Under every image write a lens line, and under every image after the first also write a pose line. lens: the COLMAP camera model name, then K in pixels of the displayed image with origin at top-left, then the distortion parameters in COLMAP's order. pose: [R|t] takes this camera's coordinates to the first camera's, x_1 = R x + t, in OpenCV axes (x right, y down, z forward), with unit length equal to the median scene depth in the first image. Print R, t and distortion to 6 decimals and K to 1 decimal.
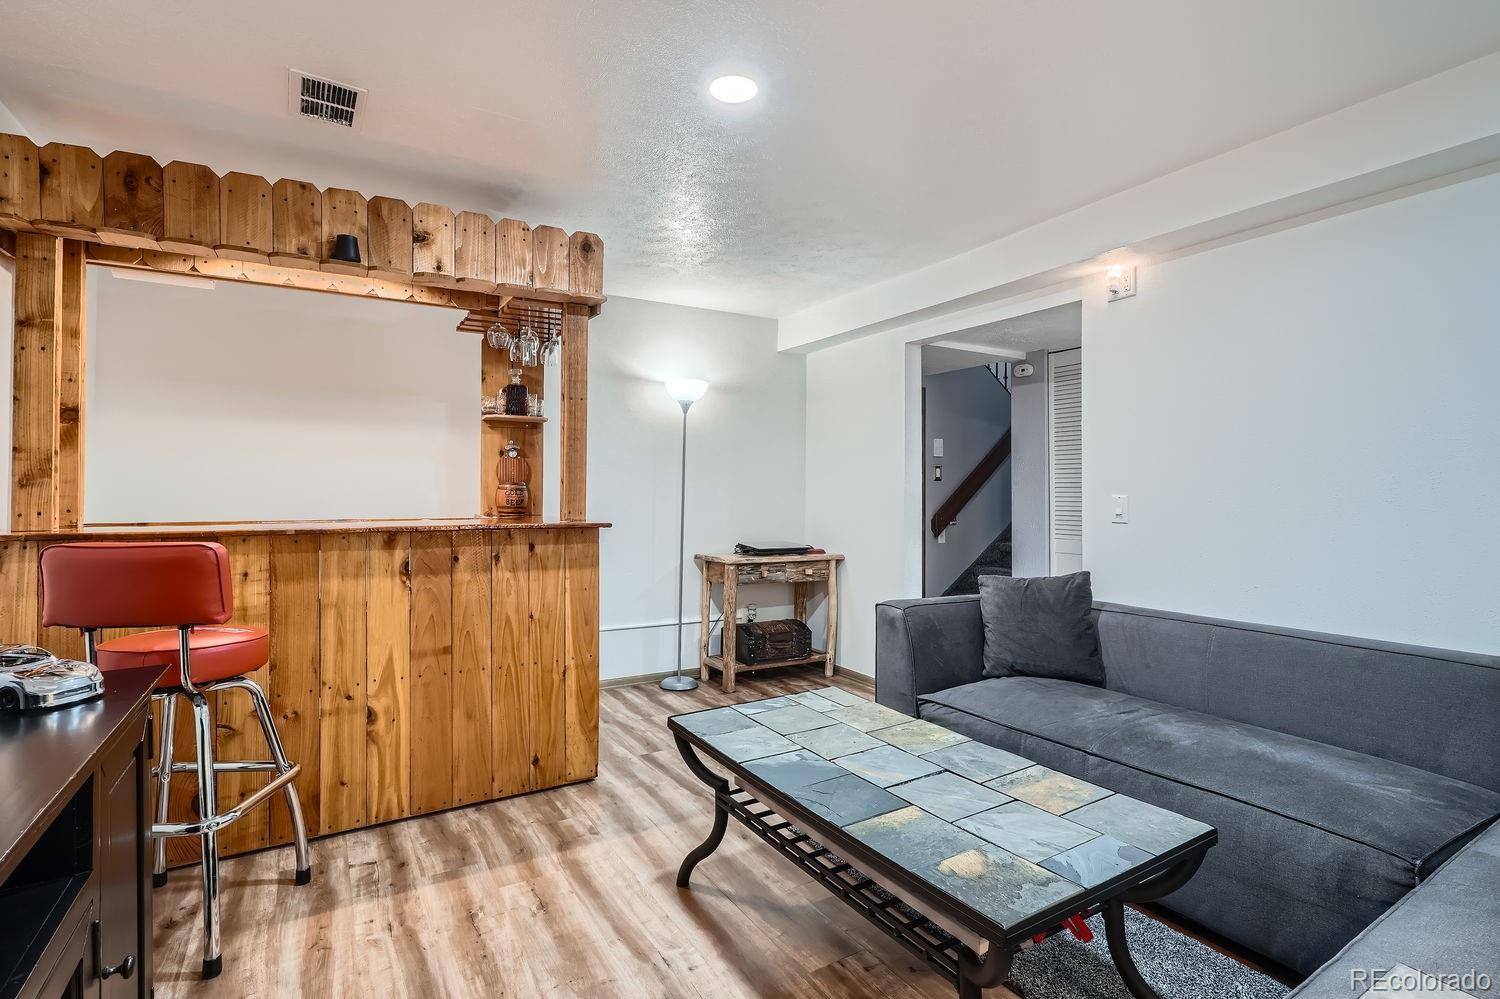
lens RADIAL K [[724.5, 0, 747.0], [0, 724.5, 493.7], [0, 0, 1]] dist [-0.005243, 0.000916]
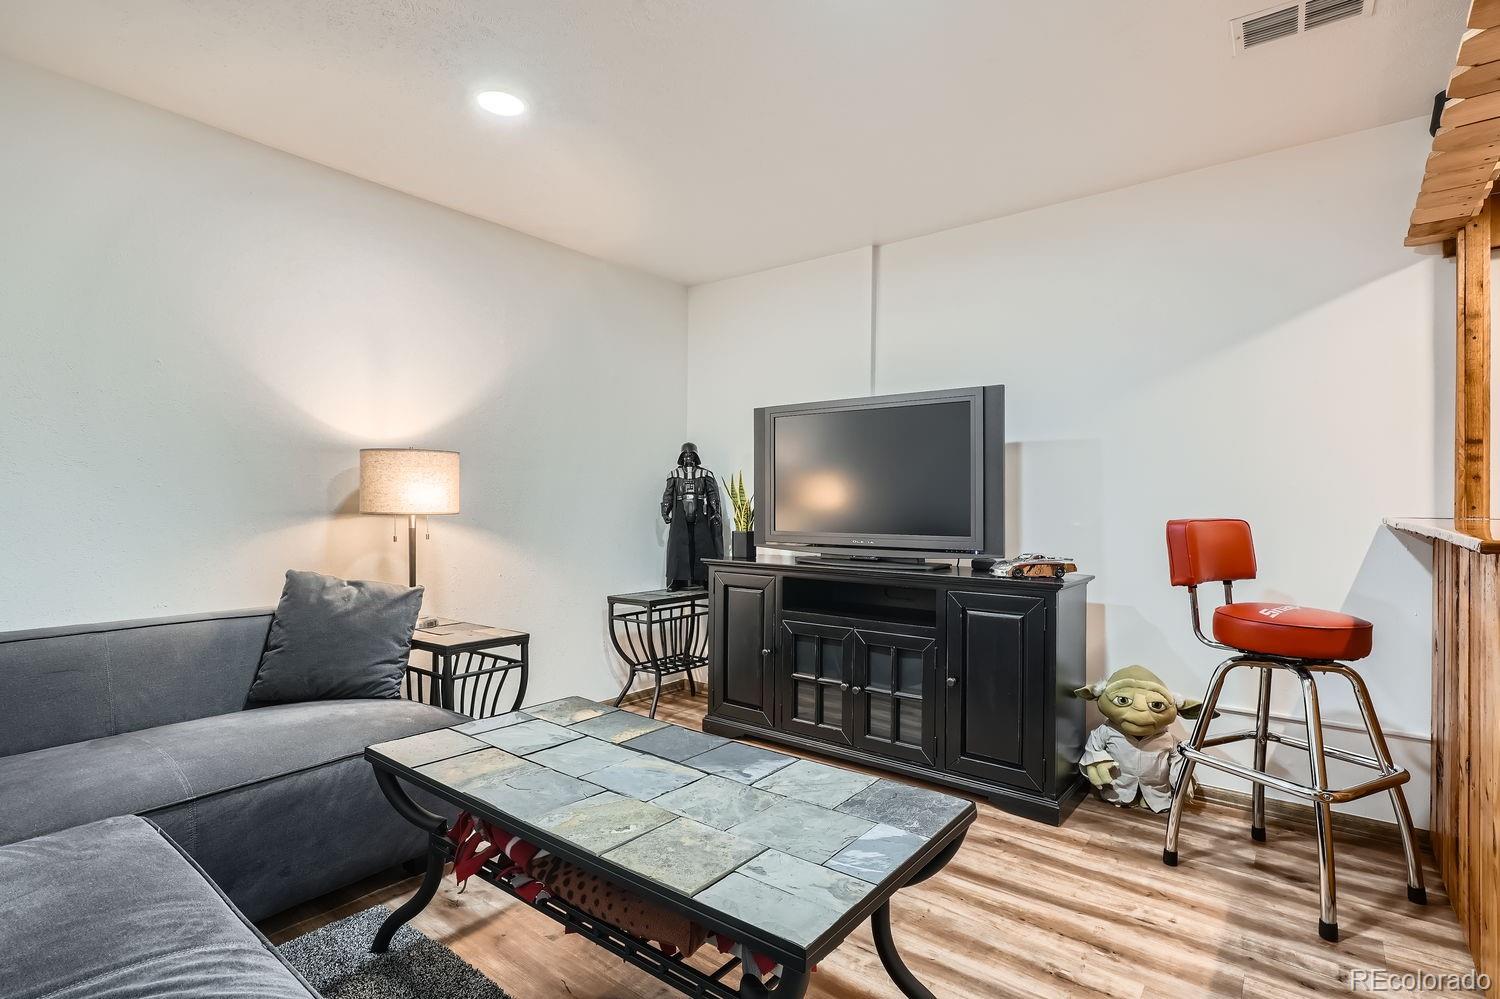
lens RADIAL K [[724.5, 0, 747.0], [0, 724.5, 493.7], [0, 0, 1]] dist [-0.005243, 0.000916]
pose [[-0.930269, -0.009287, -0.366760, 0.354237], [-0.008380, 0.999957, -0.004067, 0.030380], [0.366782, -0.000710, -0.930307, 1.638416]]
